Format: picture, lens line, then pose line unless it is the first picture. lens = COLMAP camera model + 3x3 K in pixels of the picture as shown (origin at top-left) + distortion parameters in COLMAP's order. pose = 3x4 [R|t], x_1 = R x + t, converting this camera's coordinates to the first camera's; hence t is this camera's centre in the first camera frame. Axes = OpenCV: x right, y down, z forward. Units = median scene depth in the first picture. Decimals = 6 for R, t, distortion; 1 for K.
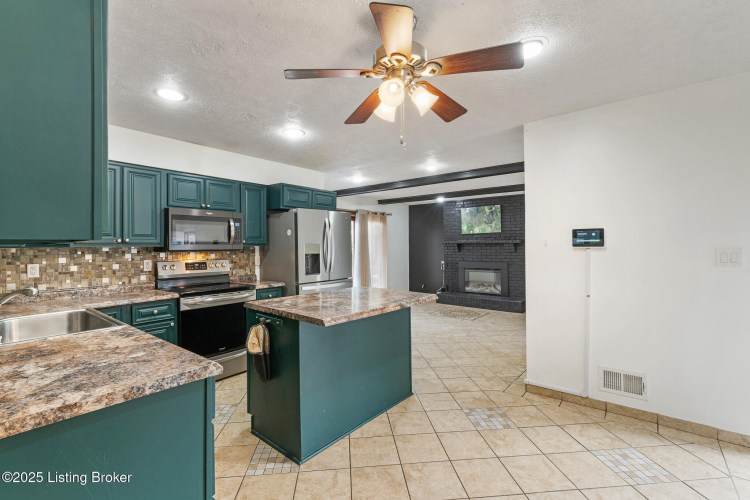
lens RADIAL K [[325.6, 0, 378.1], [0, 325.6, 242.9], [0, 0, 1]] dist [0.002870, 0.000188]
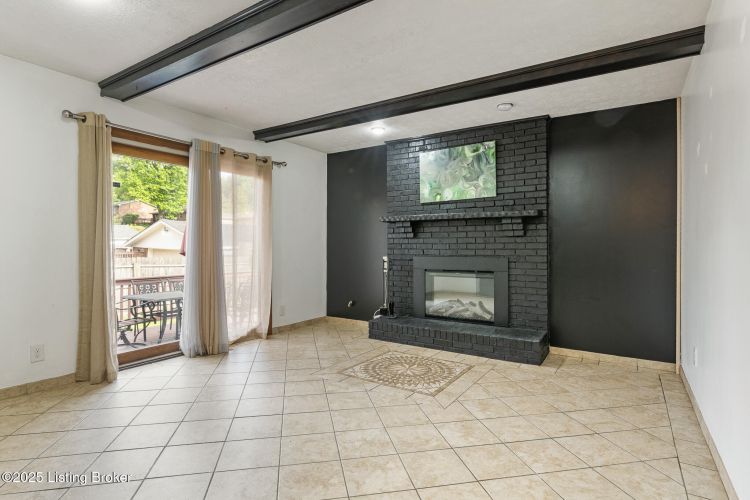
lens RADIAL K [[376.0, 0, 379.3], [0, 376.0, 249.6], [0, 0, 1]] dist [-0.001233, 0.000051]
pose [[0.993328, 0.003507, 0.115271, 0.126786], [-0.005169, 0.999887, 0.014117, 0.039125], [-0.115208, -0.014619, 0.993234, 0.423179]]
